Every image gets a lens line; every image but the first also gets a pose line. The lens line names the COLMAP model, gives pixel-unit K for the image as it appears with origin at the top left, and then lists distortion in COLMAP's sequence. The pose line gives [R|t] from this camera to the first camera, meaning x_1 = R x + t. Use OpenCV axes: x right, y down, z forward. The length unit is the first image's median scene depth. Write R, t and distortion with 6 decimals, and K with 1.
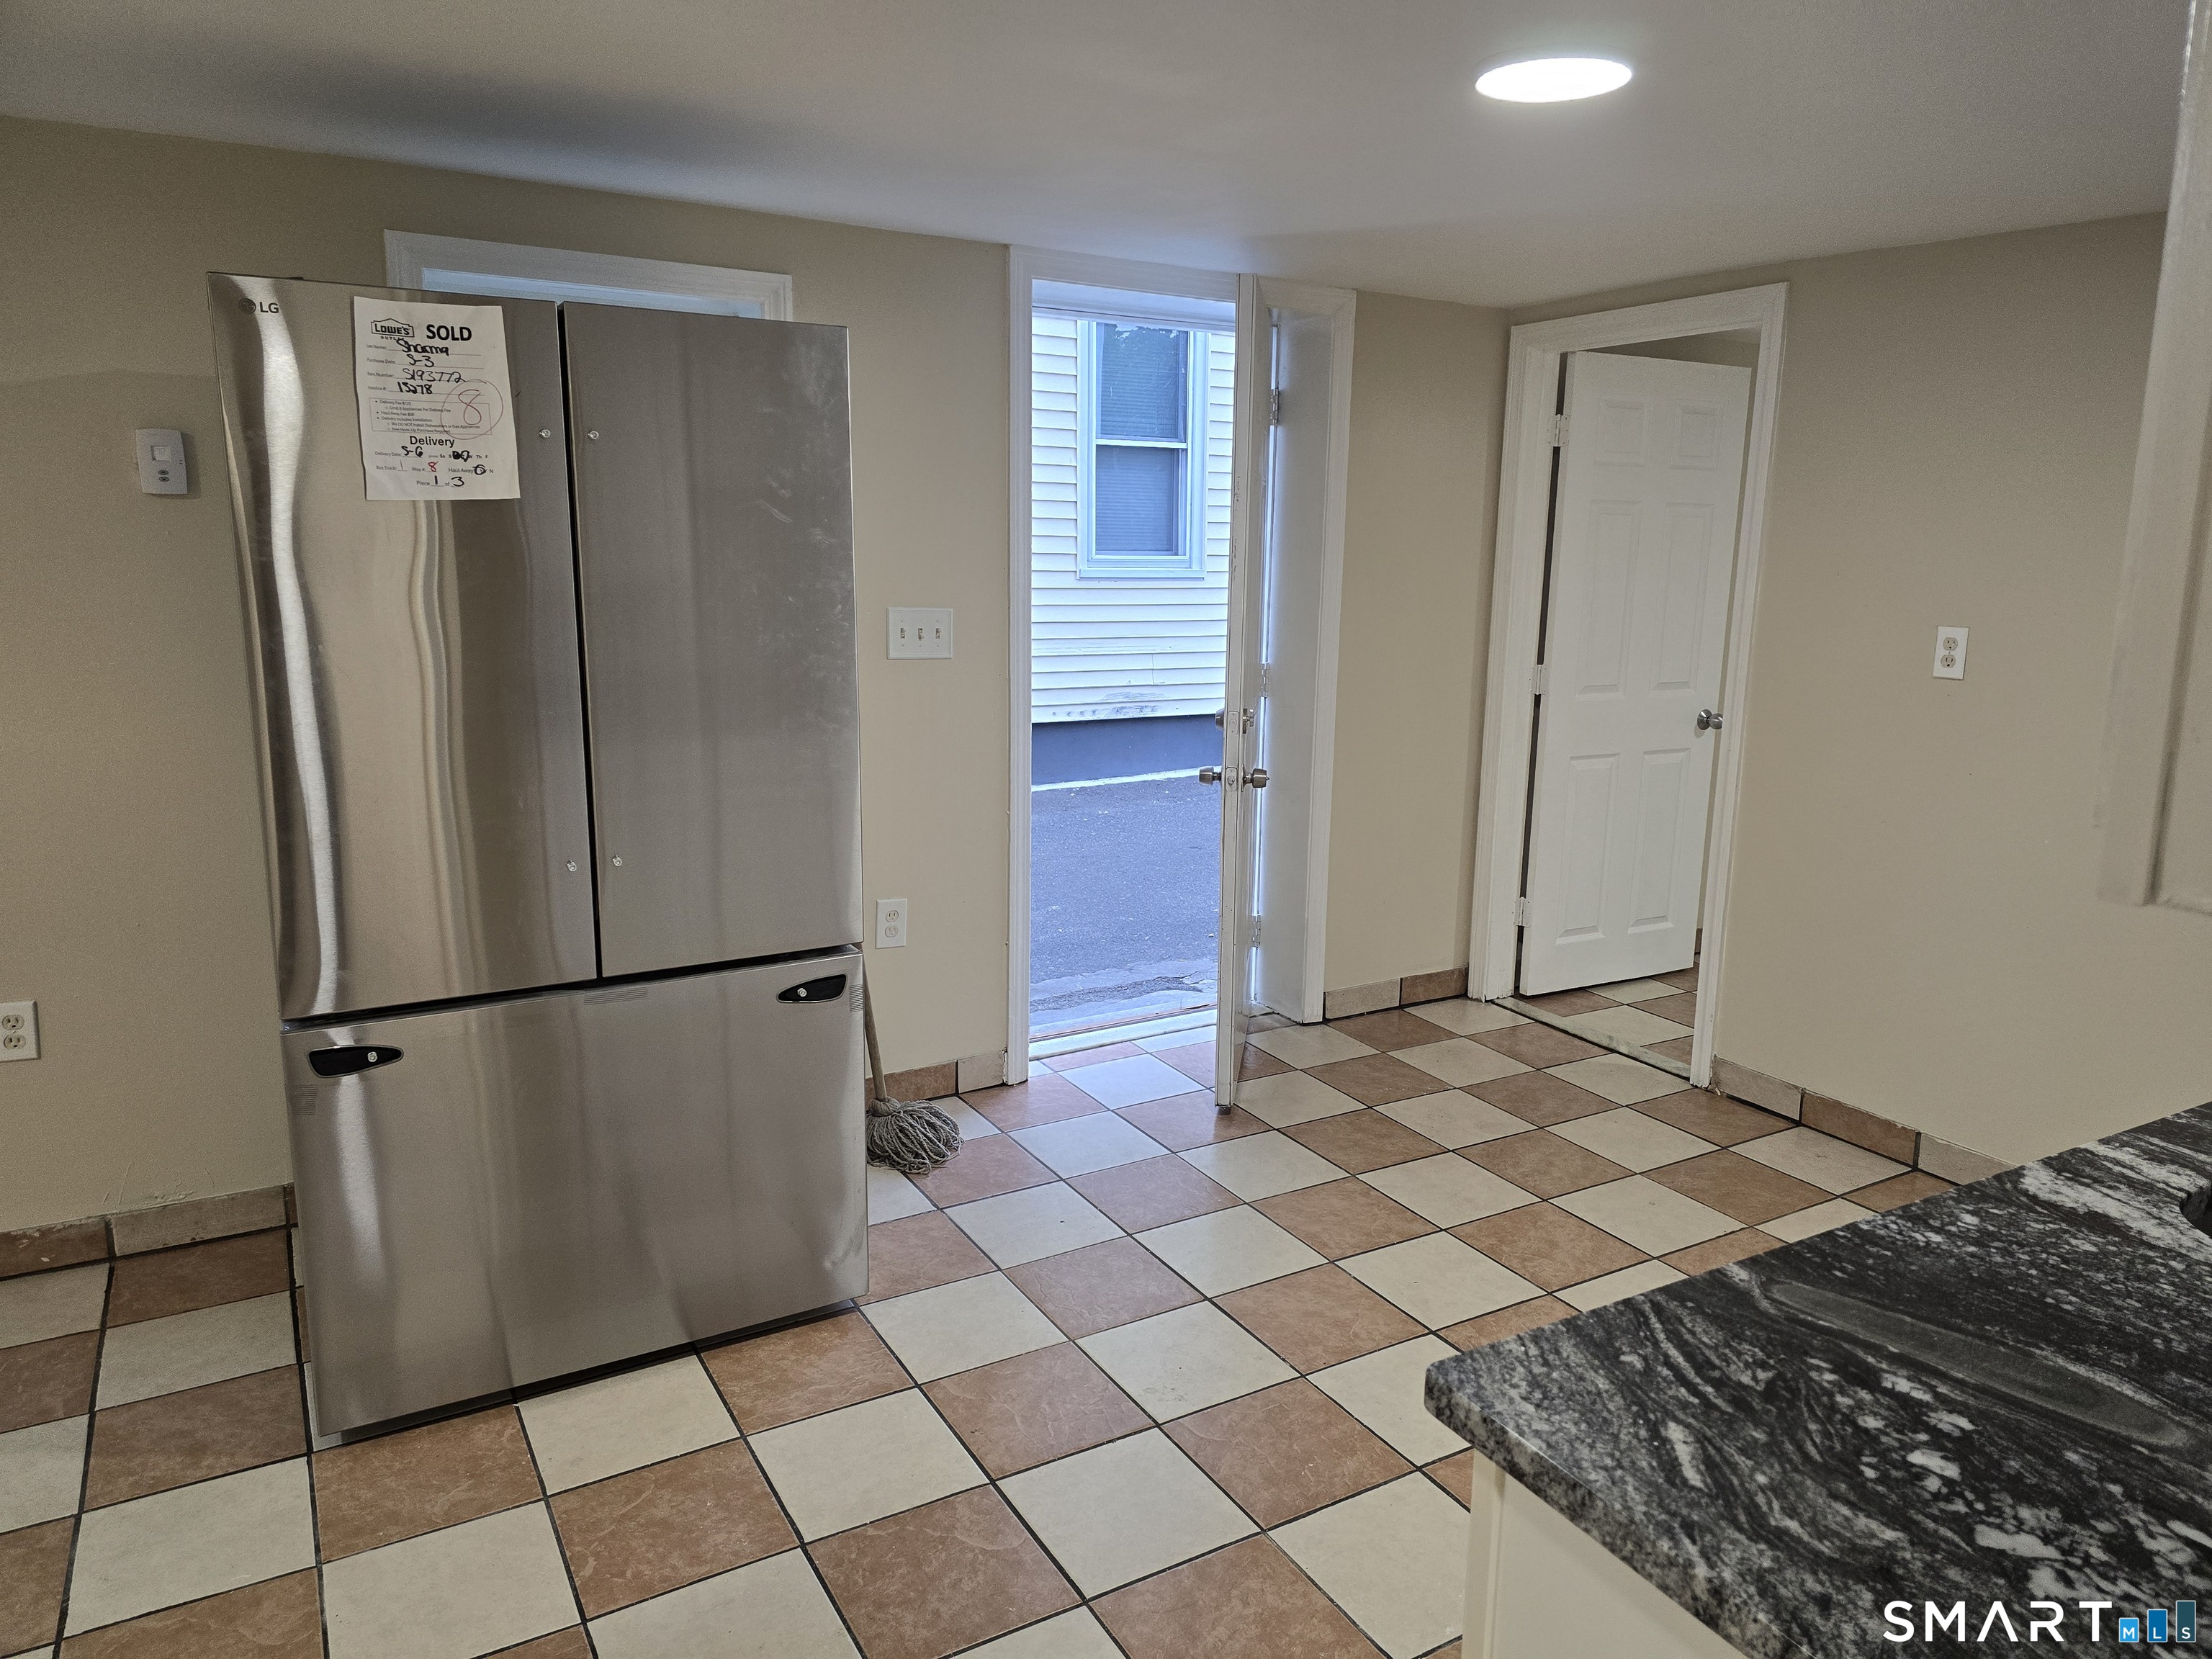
lens RADIAL K [[1504.5, 0, 1124.6], [0, 1504.5, 829.0], [0, 0, 1]] dist [0.040784, -0.032159]
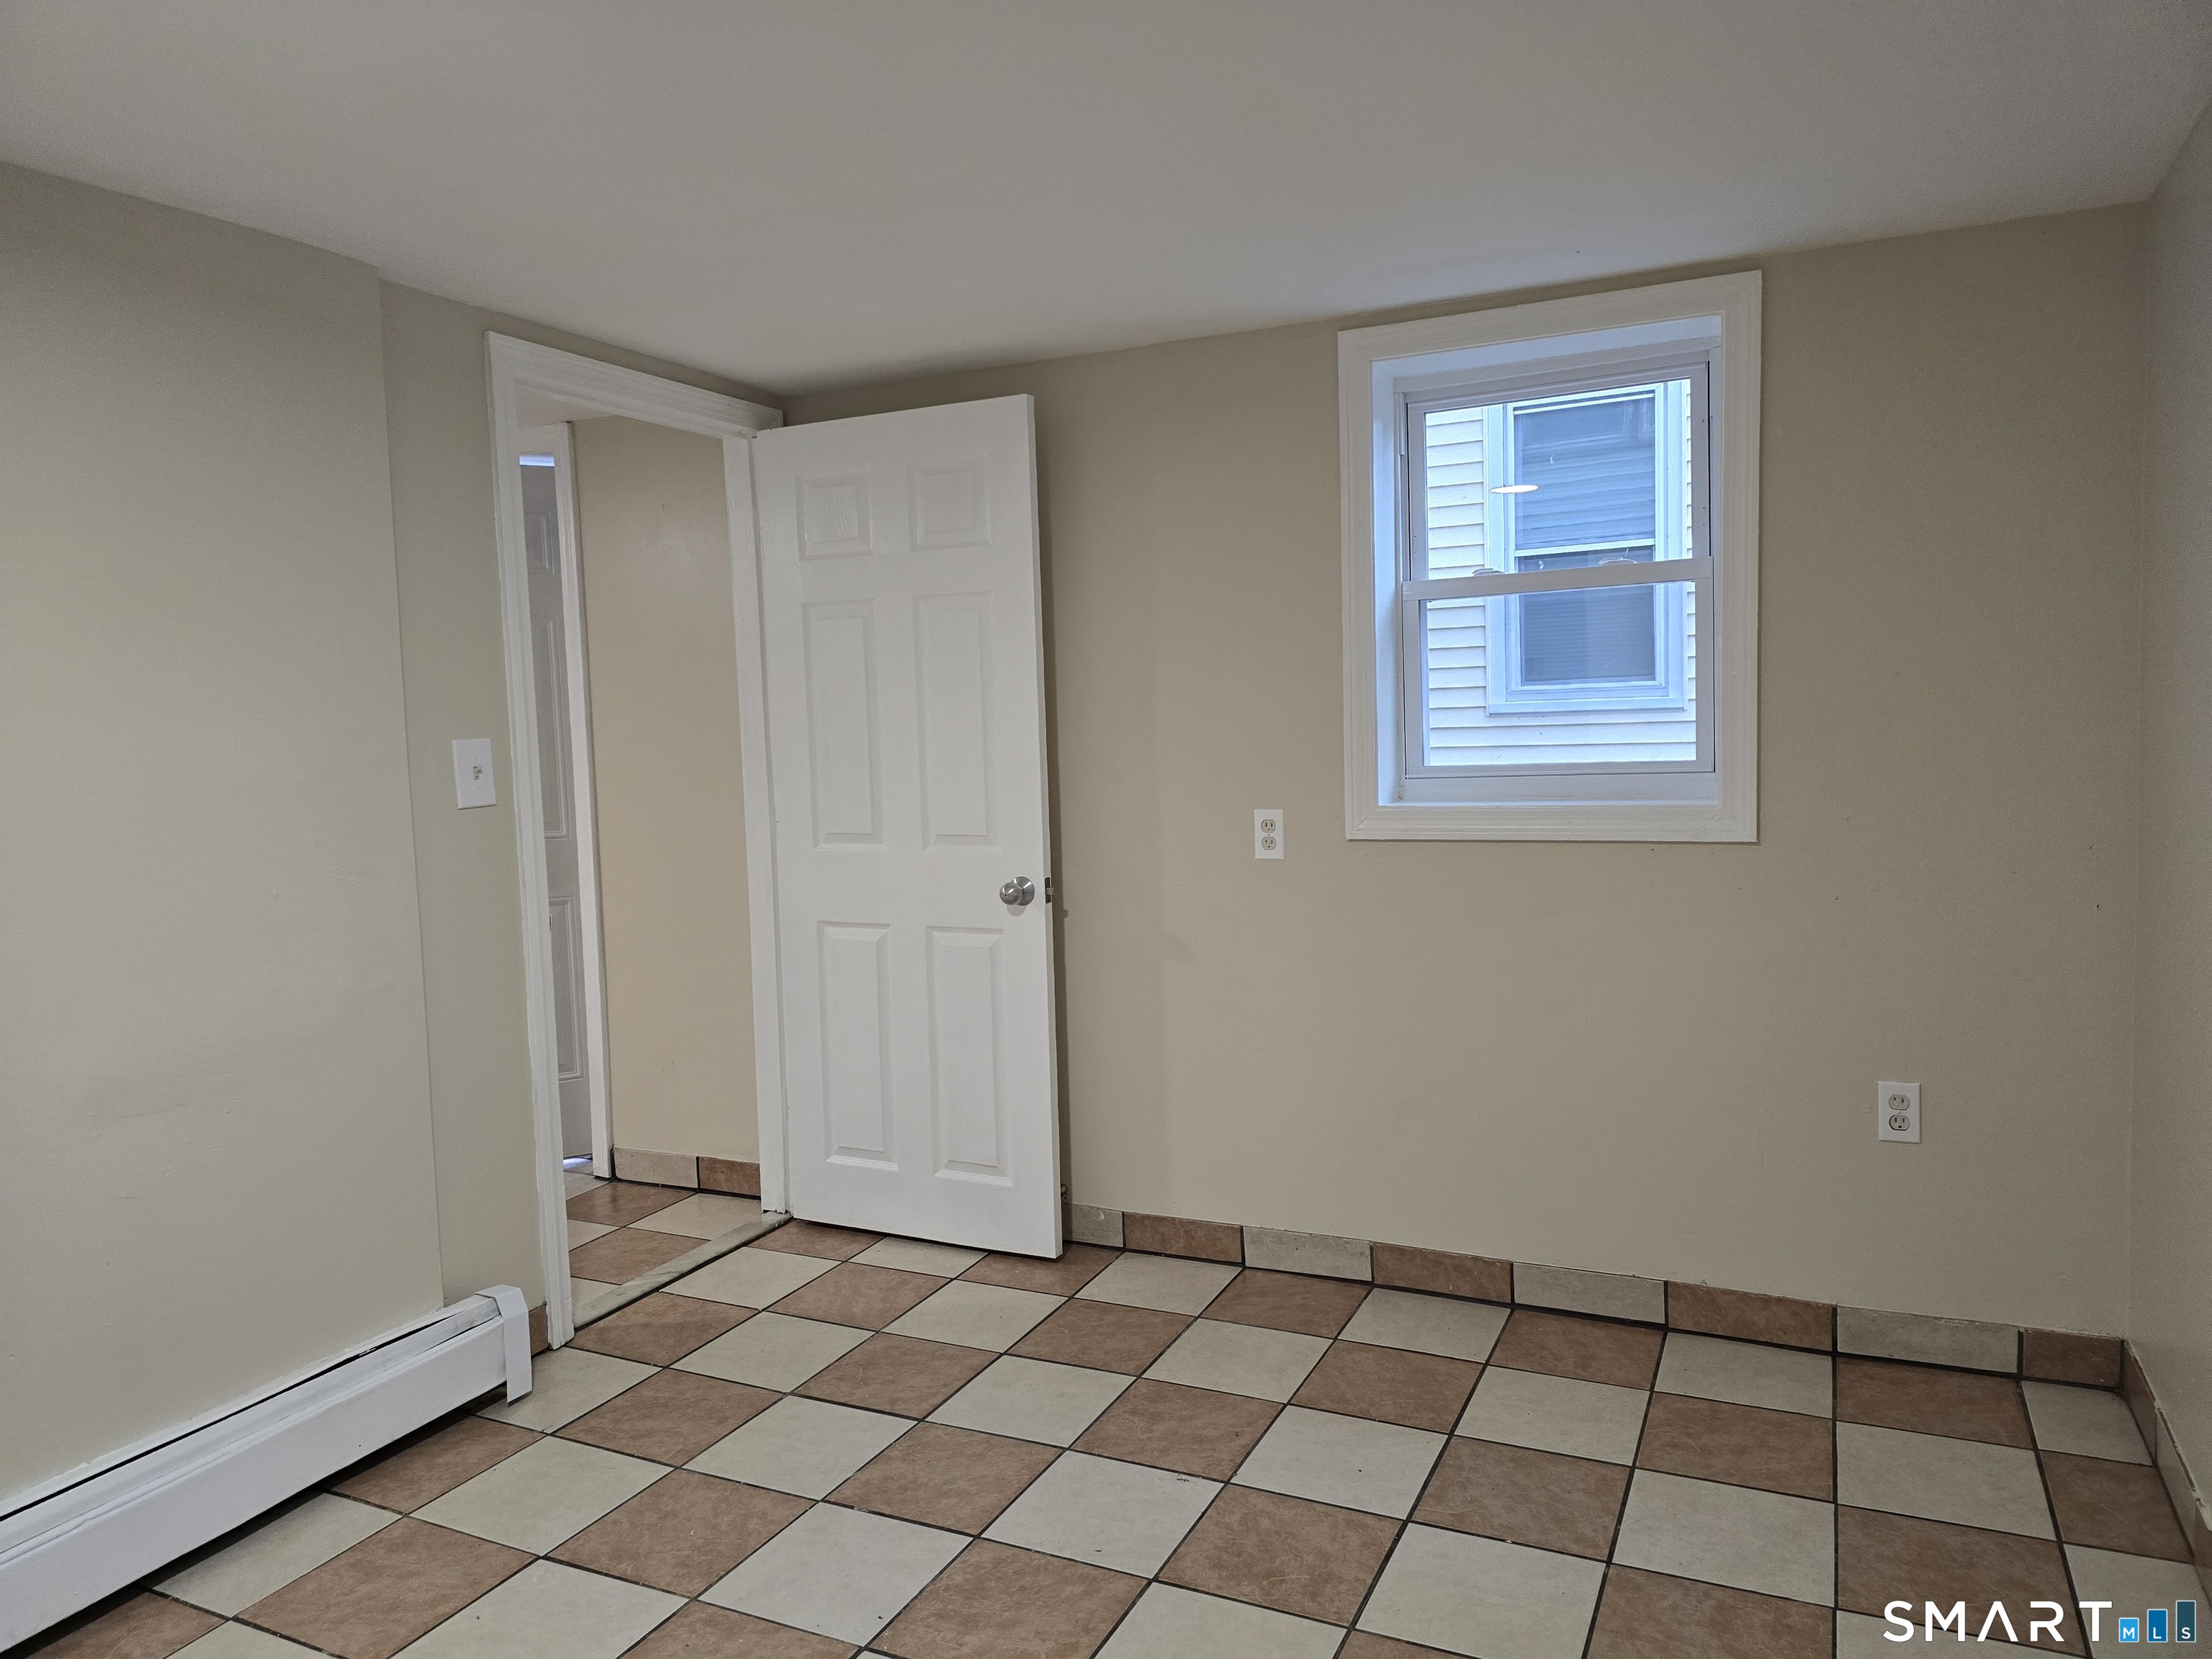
lens RADIAL K [[1504.5, 0, 1117.2], [0, 1504.5, 823.8], [0, 0, 1]] dist [0.040784, -0.032159]
pose [[0.561891, 0.027941, -0.826739, 0.218106], [-0.116125, 0.992197, -0.045390, -0.017072], [0.819020, 0.121509, 0.560751, 0.142919]]
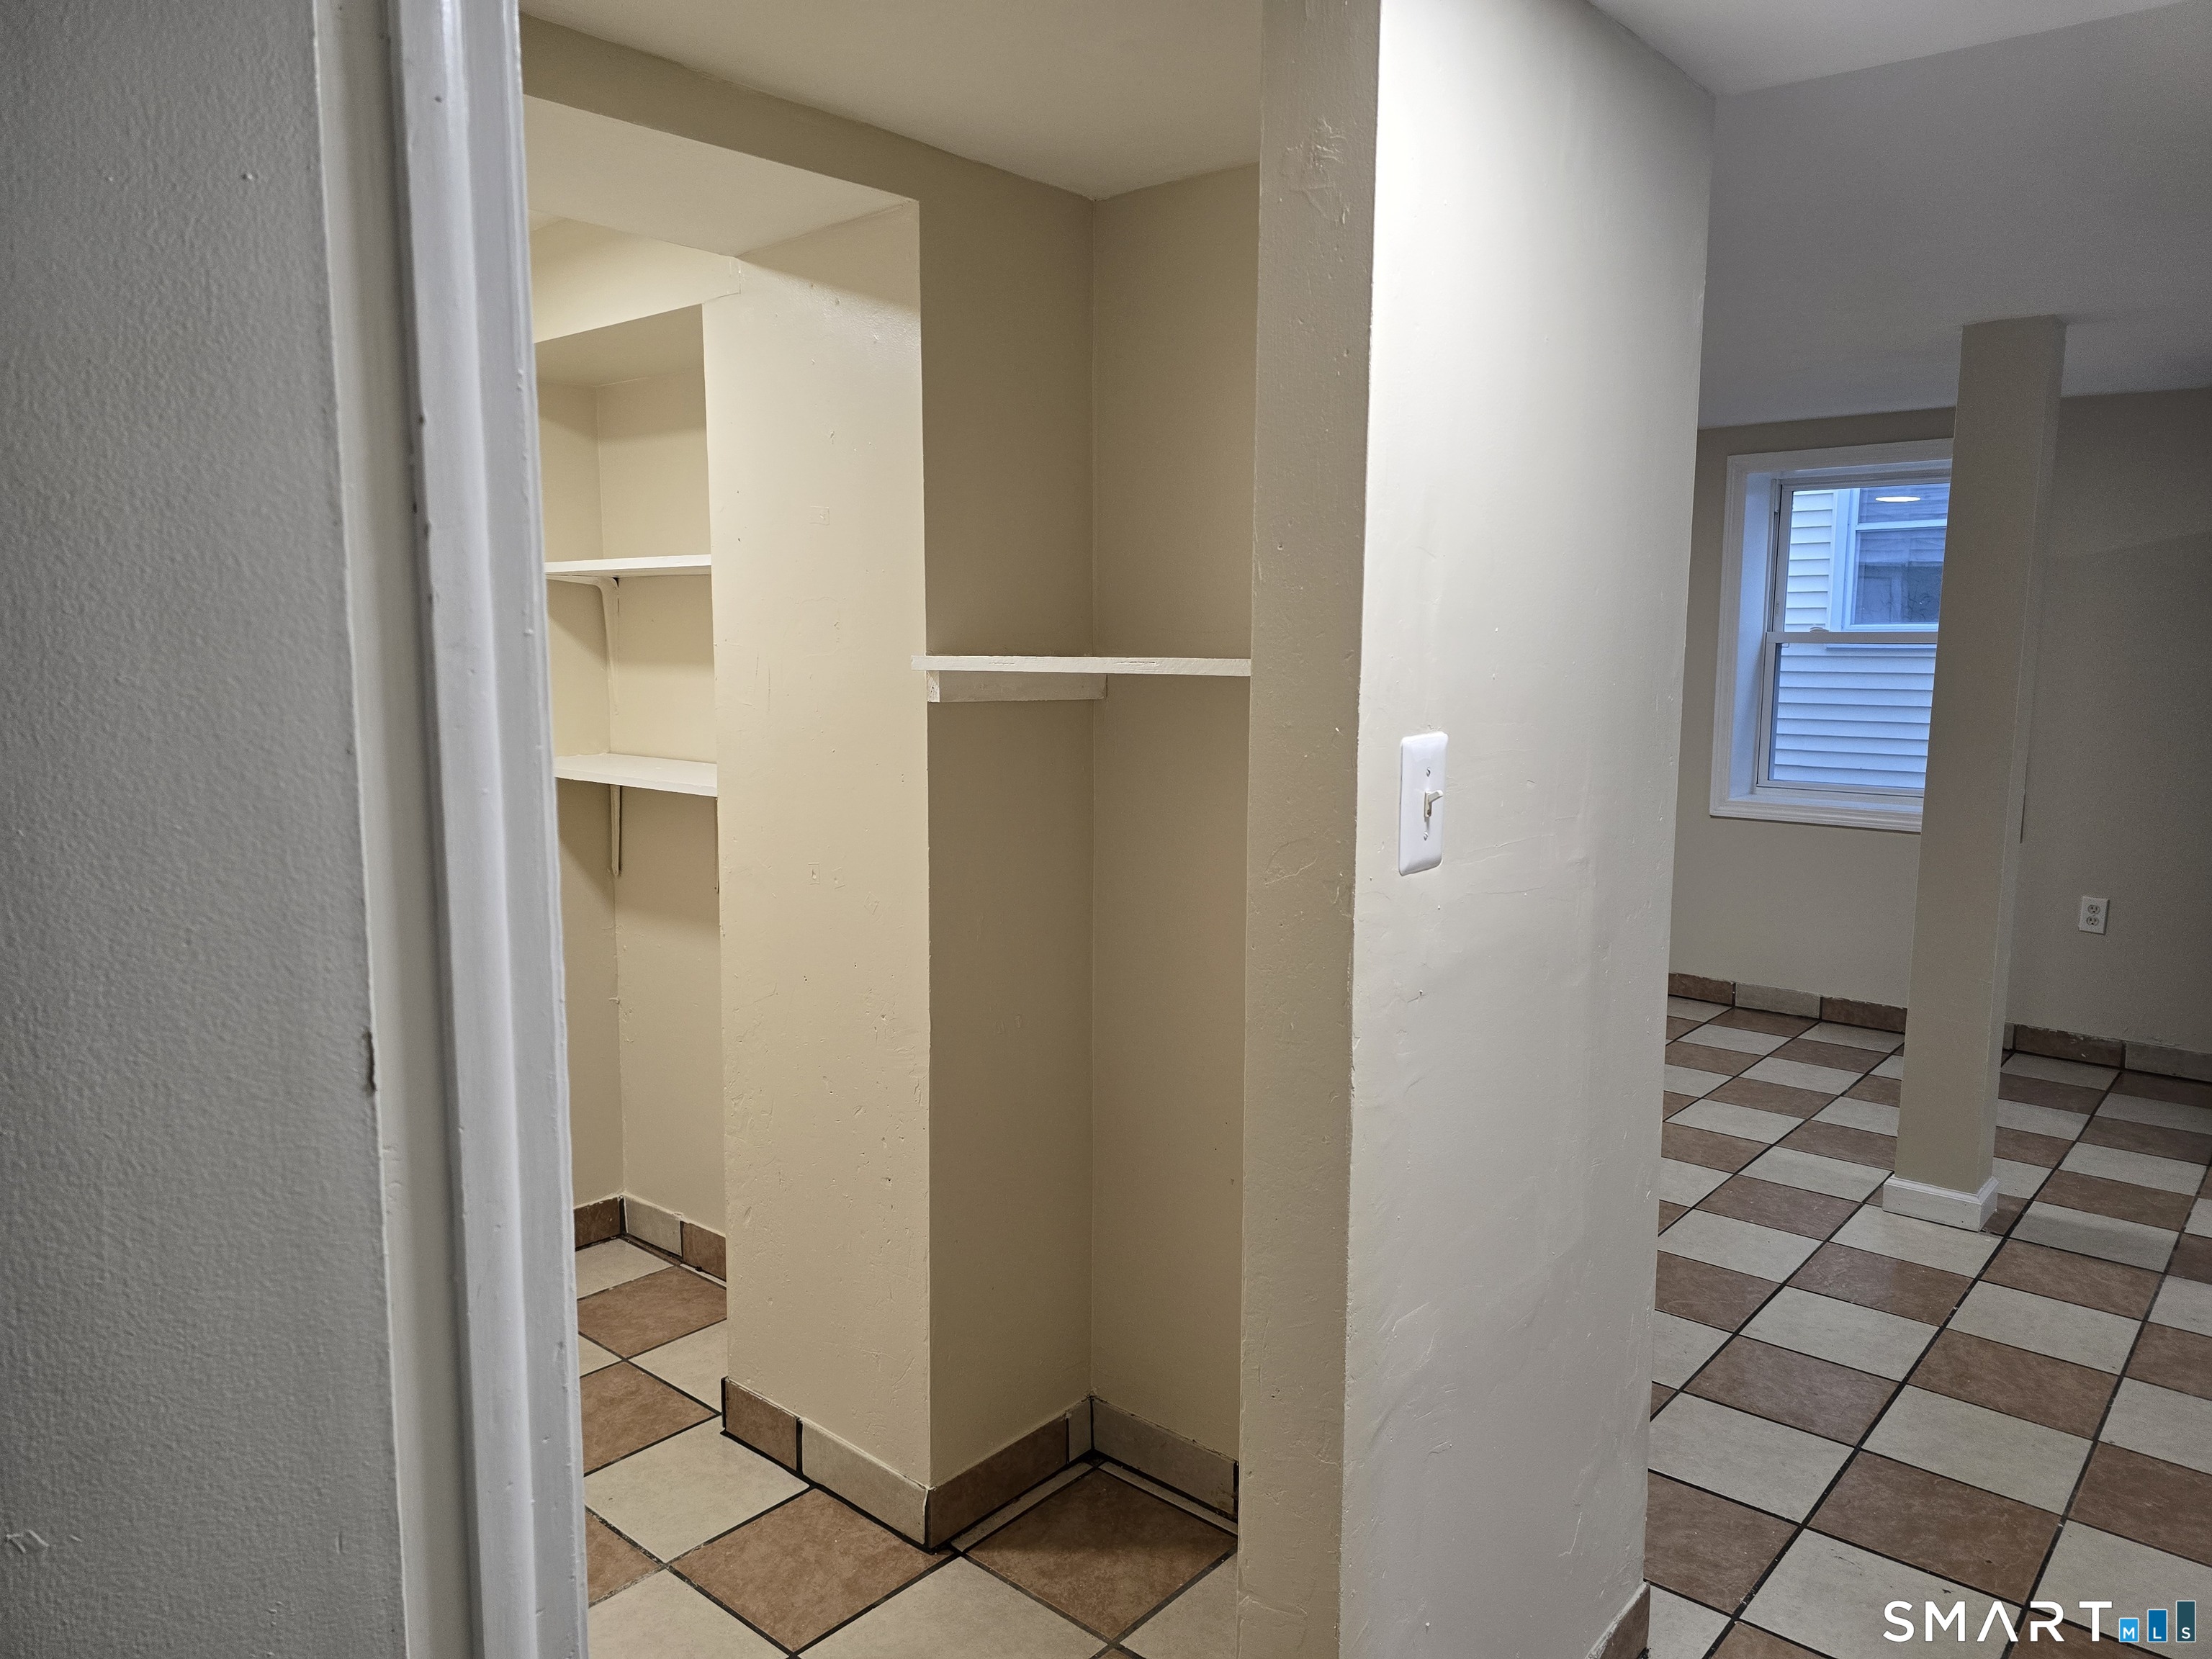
lens RADIAL K [[1504.5, 0, 1121.0], [0, 1504.5, 815.5], [0, 0, 1]] dist [0.040784, -0.032159]
pose [[0.333900, 0.092329, -0.938076, 1.047666], [-0.177235, 0.983591, 0.033723, 0.327014], [0.925796, 0.155000, 0.344785, -1.298093]]
